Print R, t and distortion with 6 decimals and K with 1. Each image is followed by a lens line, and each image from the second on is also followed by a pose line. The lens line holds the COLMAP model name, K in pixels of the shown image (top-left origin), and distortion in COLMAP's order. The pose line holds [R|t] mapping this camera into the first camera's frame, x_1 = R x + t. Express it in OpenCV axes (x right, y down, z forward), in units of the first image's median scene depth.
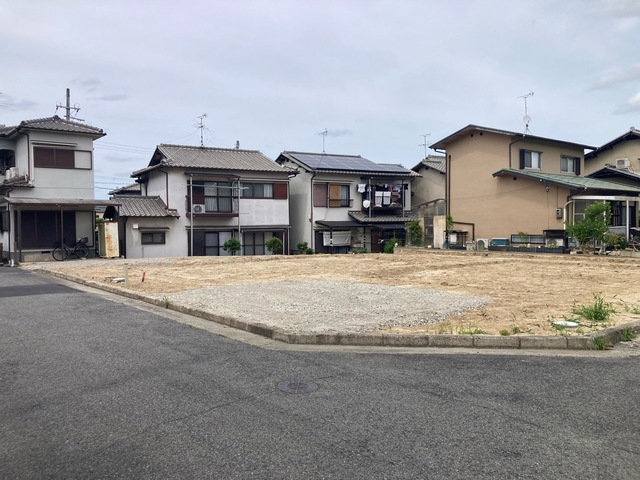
lens RADIAL K [[520.7, 0, 316.8], [0, 520.7, 240.8], [0, 0, 1]] dist [0.049795, -0.066975]
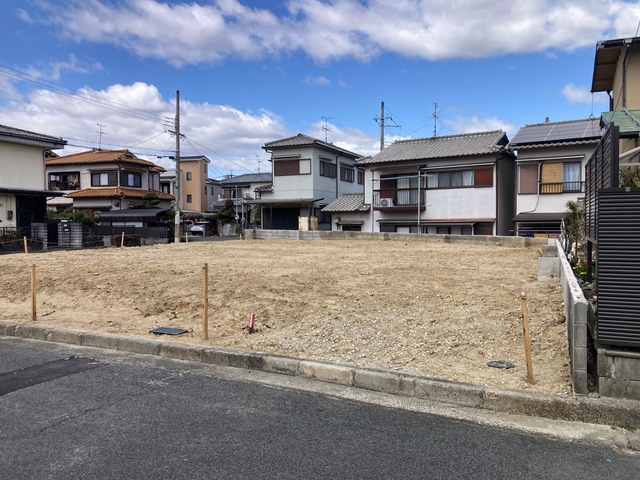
lens RADIAL K [[518.1, 0, 314.7], [0, 518.1, 238.6], [0, 0, 1]] dist [0.060477, -0.084348]
pose [[0.439542, 0.032434, -0.897636, 0.610083], [-0.026828, 0.999376, 0.022974, -0.011283], [0.897821, 0.013984, 0.440138, 0.434534]]
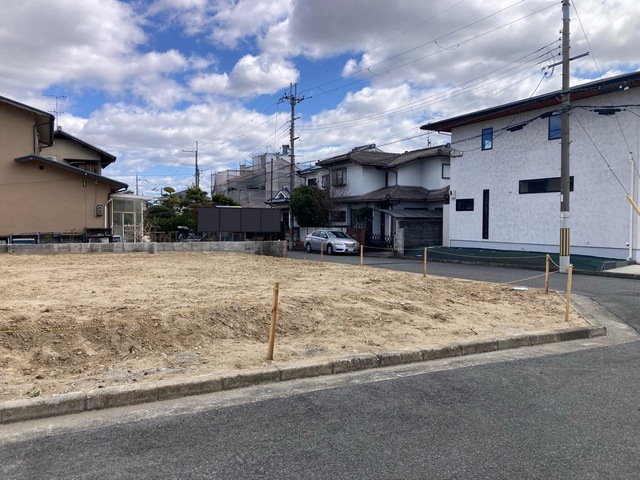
lens RADIAL K [[518.1, 0, 314.7], [0, 518.1, 238.6], [0, 0, 1]] dist [0.060477, -0.084348]
pose [[0.215507, -0.023307, 0.976224, -0.306272], [0.024049, 0.999539, 0.018554, -0.008821], [-0.976206, 0.019479, 0.215968, 0.335198]]
